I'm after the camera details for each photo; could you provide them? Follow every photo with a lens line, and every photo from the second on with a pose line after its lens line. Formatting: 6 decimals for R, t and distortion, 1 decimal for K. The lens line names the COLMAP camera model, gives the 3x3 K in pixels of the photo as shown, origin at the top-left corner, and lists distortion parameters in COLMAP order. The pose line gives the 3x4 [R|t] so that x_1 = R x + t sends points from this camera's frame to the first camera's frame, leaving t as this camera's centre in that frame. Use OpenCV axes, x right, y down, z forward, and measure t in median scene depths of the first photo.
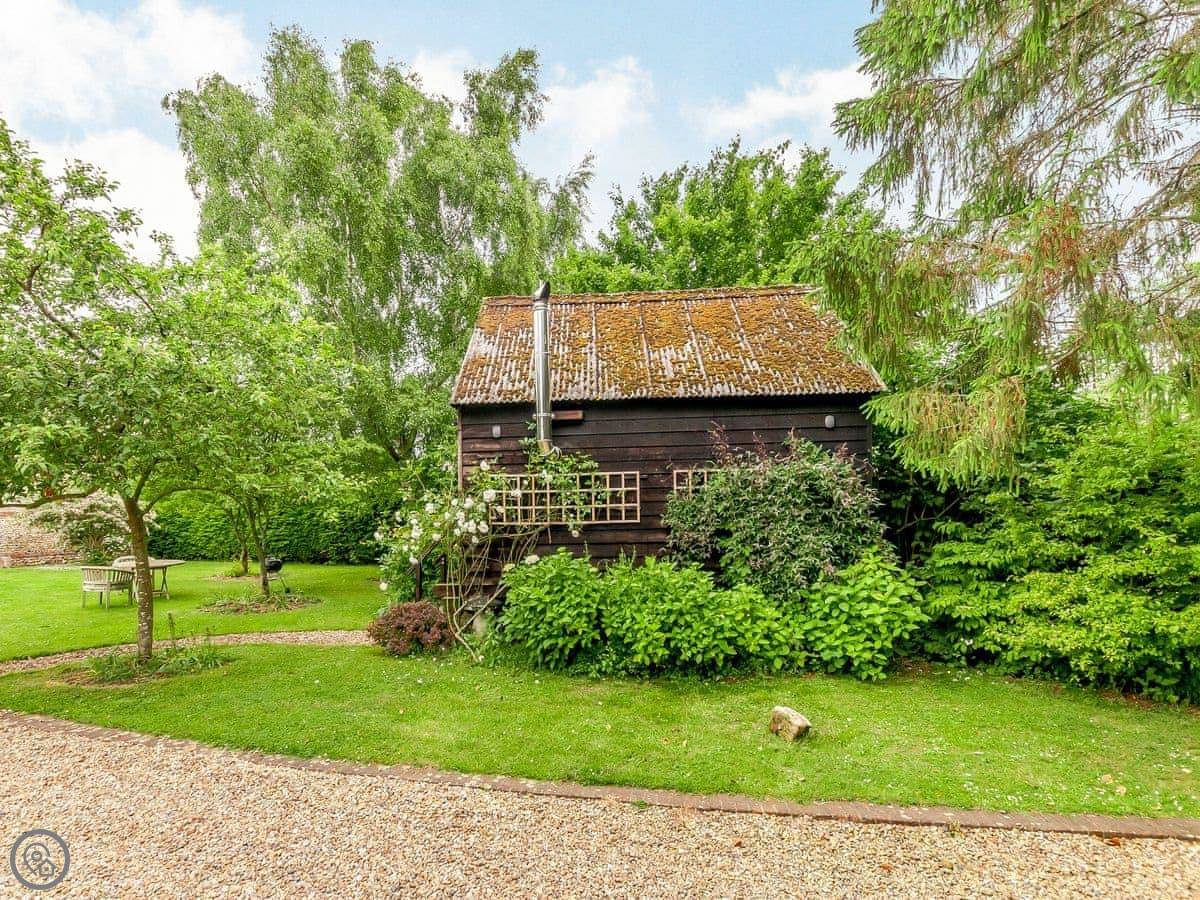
lens RADIAL K [[473.0, 0, 600.1], [0, 473.0, 462.4], [0, 0, 1]] dist [0.000197, -0.000453]
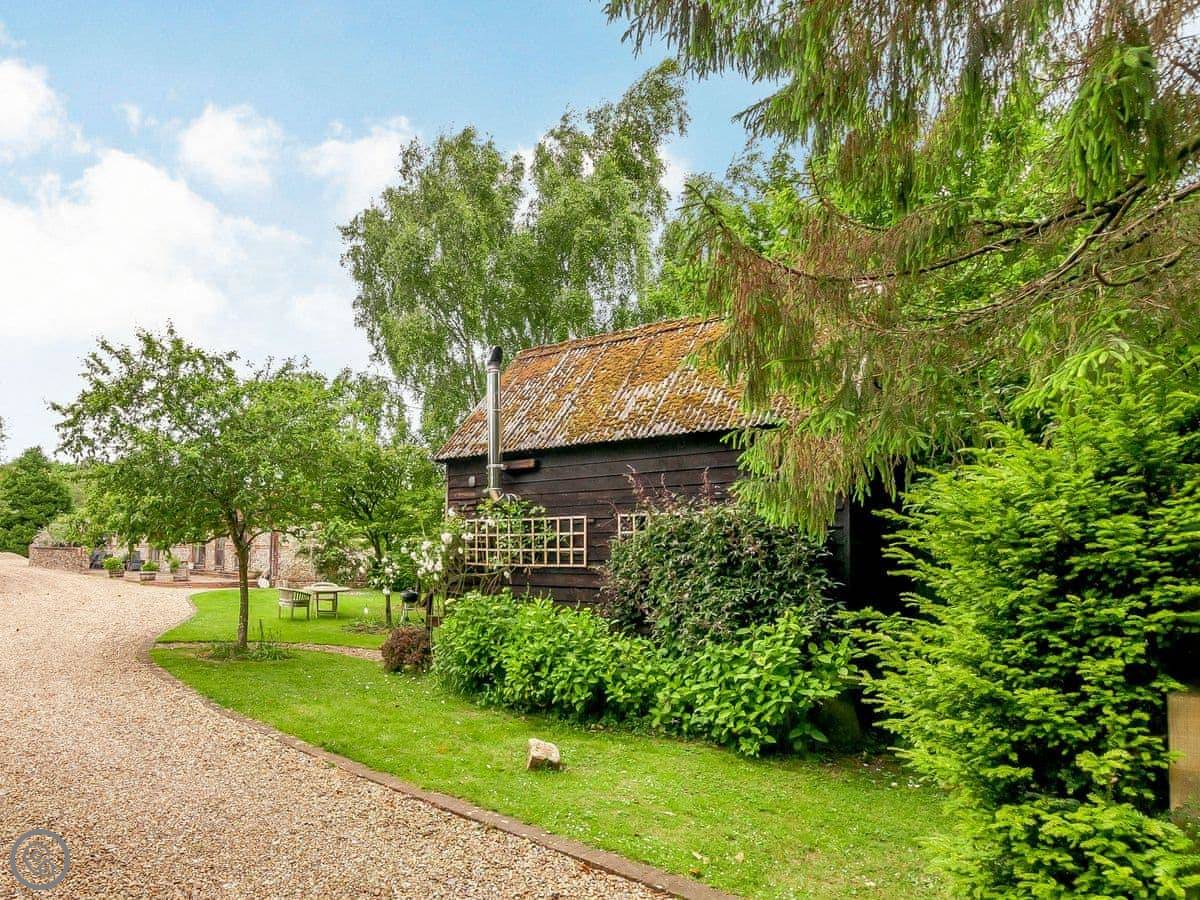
lens RADIAL K [[589.1, 0, 619.7], [0, 589.1, 458.1], [0, 0, 1]] dist [0.003896, 0.000009]
pose [[0.889435, -0.049894, -0.454330, 0.741006], [0.022258, 0.997573, -0.065977, -0.019882], [0.456519, 0.048569, 0.888387, -0.088903]]
